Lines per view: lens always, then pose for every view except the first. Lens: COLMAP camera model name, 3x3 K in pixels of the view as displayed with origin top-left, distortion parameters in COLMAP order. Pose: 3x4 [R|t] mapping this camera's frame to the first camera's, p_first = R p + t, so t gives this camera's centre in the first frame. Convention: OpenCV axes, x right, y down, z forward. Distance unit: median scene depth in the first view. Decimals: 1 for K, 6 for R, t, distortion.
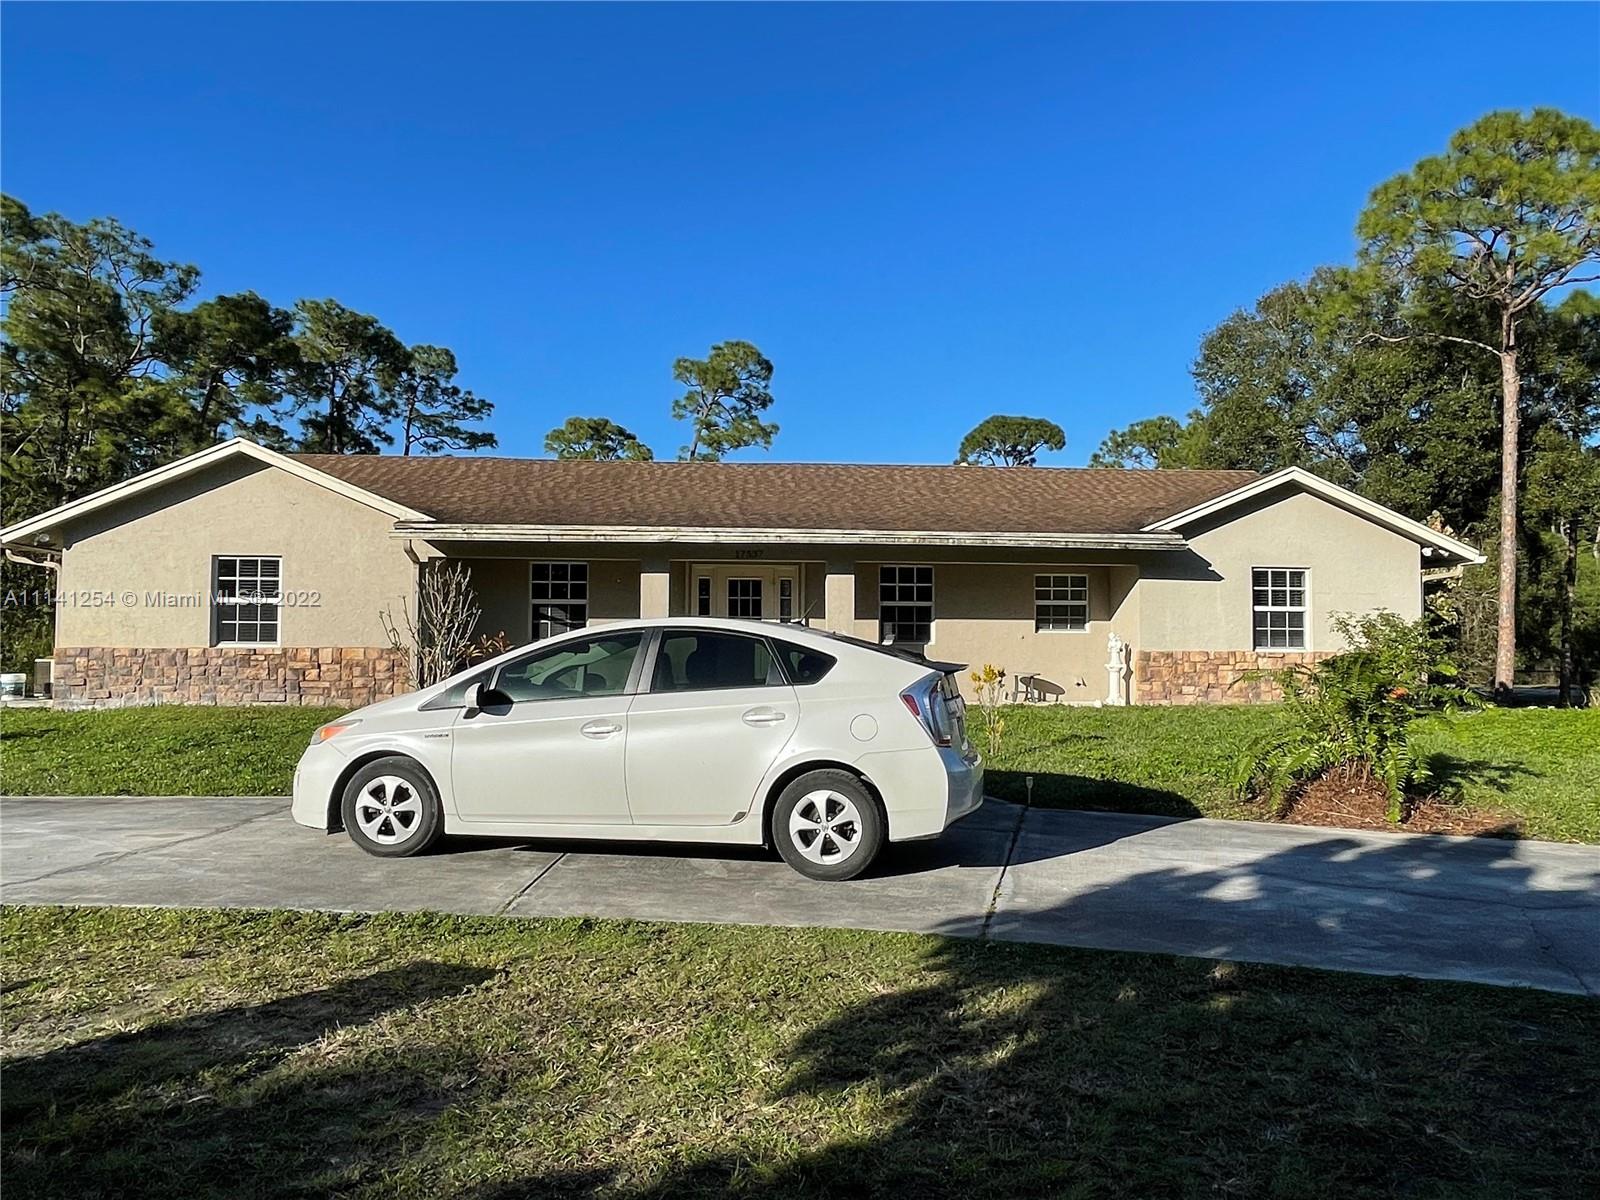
lens RADIAL K [[1117.3, 0, 786.9], [0, 1117.3, 596.9], [0, 0, 1]] dist [0.027080, -0.054008]
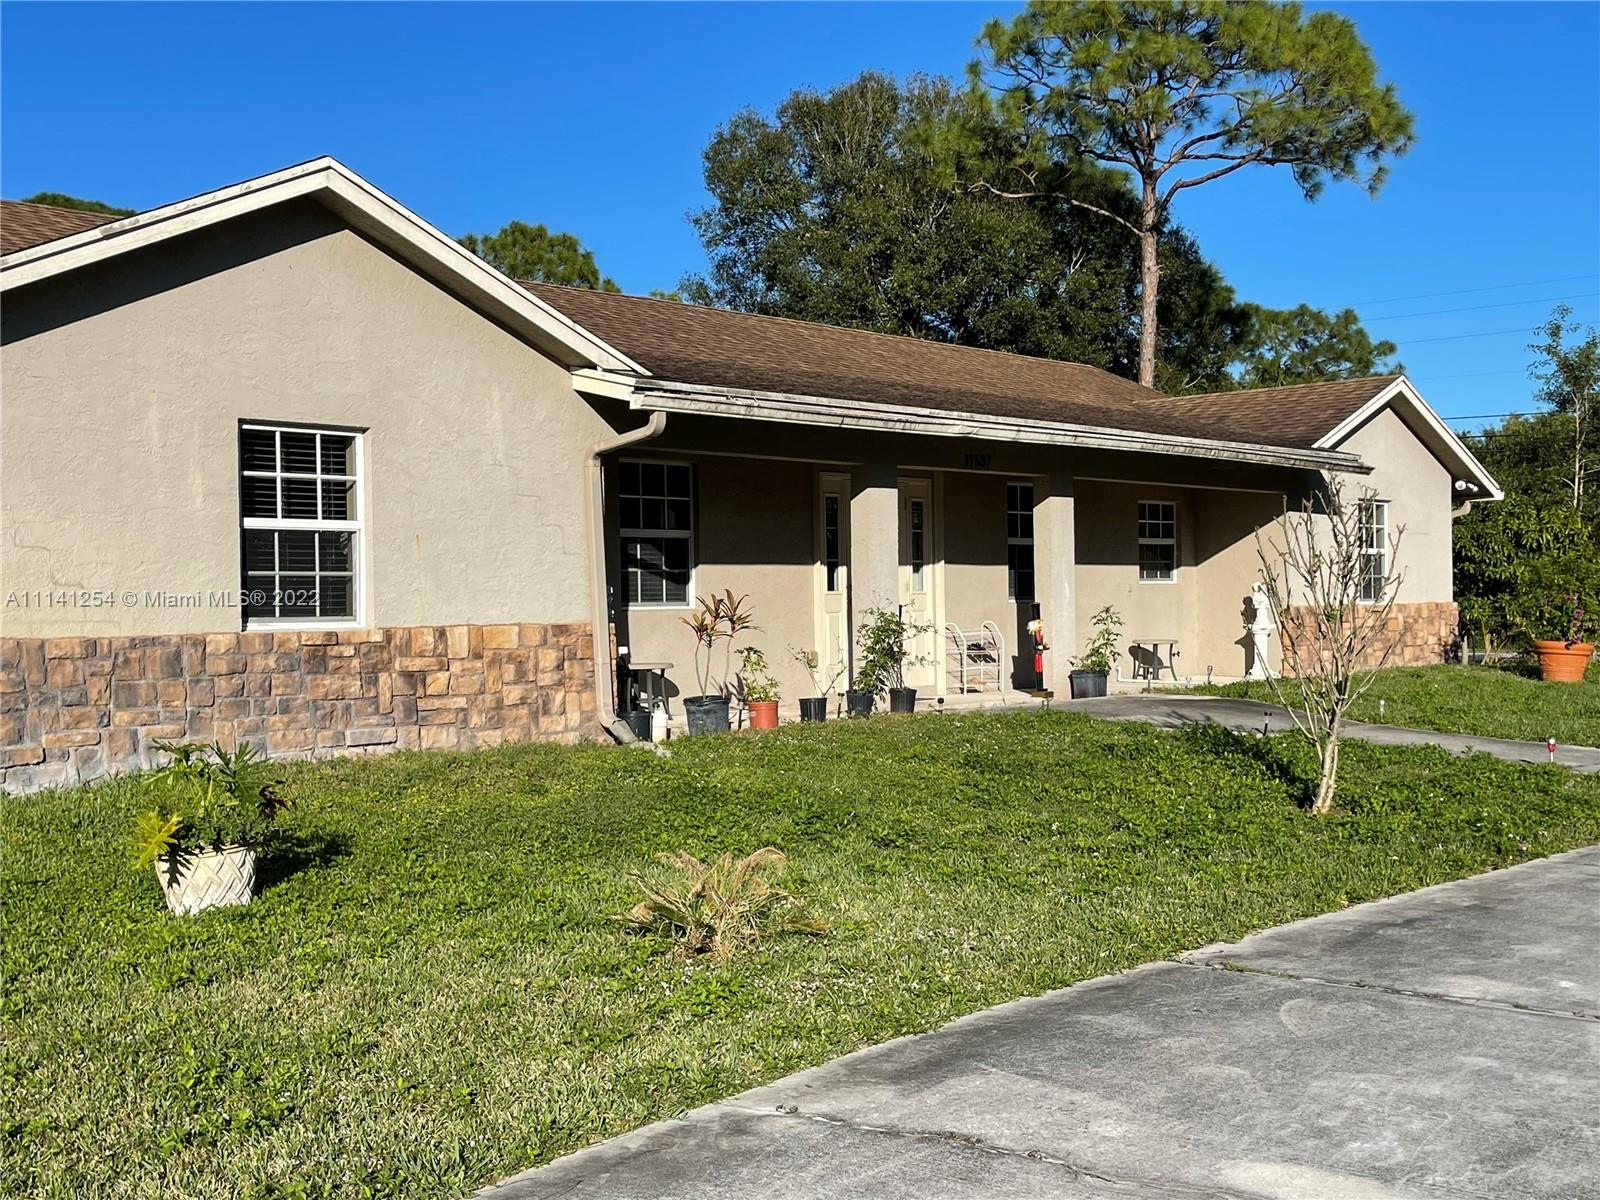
lens RADIAL K [[1838.4, 0, 782.6], [0, 1838.4, 611.6], [0, 0, 1]] dist [0.097835, -0.229689]
pose [[0.739665, -0.017857, 0.672738, -0.838088], [-0.015322, 0.998942, 0.043361, 0.002983], [-0.672801, -0.042380, 0.738609, 0.325948]]
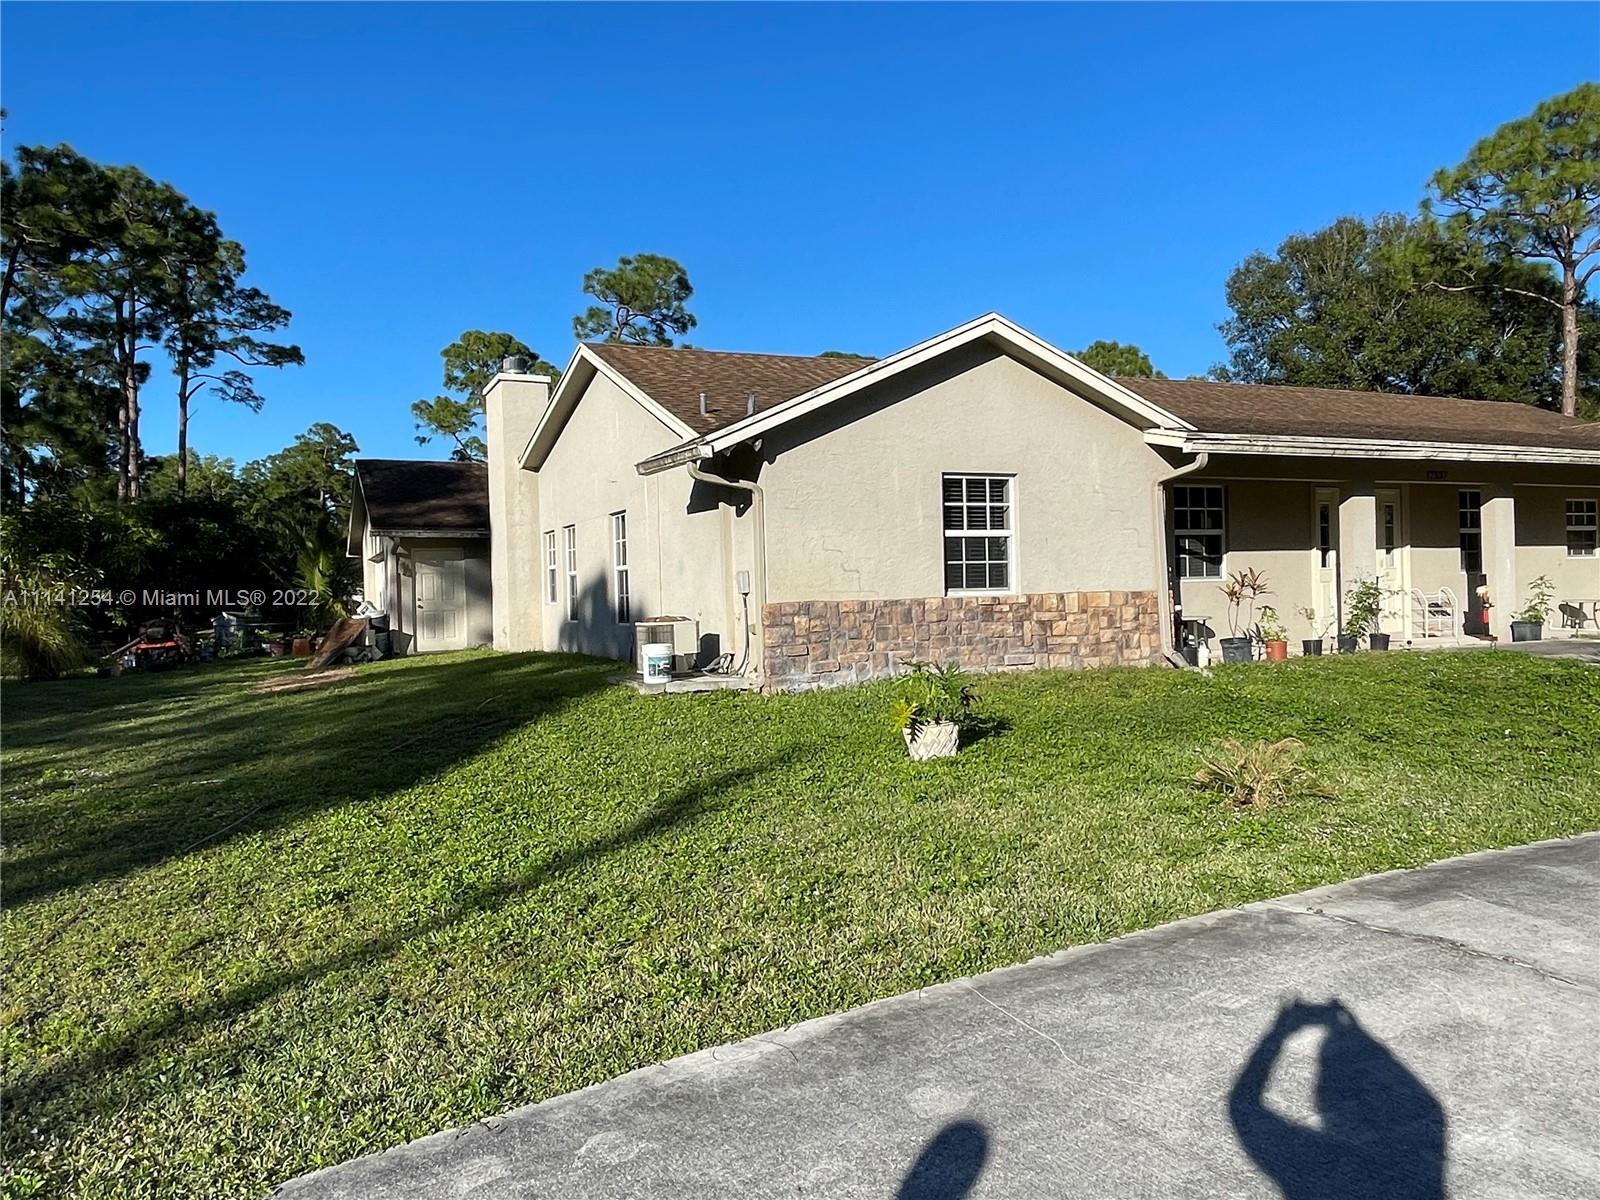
lens RADIAL K [[1117.3, 0, 786.9], [0, 1117.3, 596.9], [0, 0, 1]] dist [0.027080, -0.054008]
pose [[0.947312, -0.029652, 0.318938, -0.845782], [0.012879, 0.998427, 0.054571, 0.003329], [-0.320054, -0.047588, 0.946203, 0.329339]]
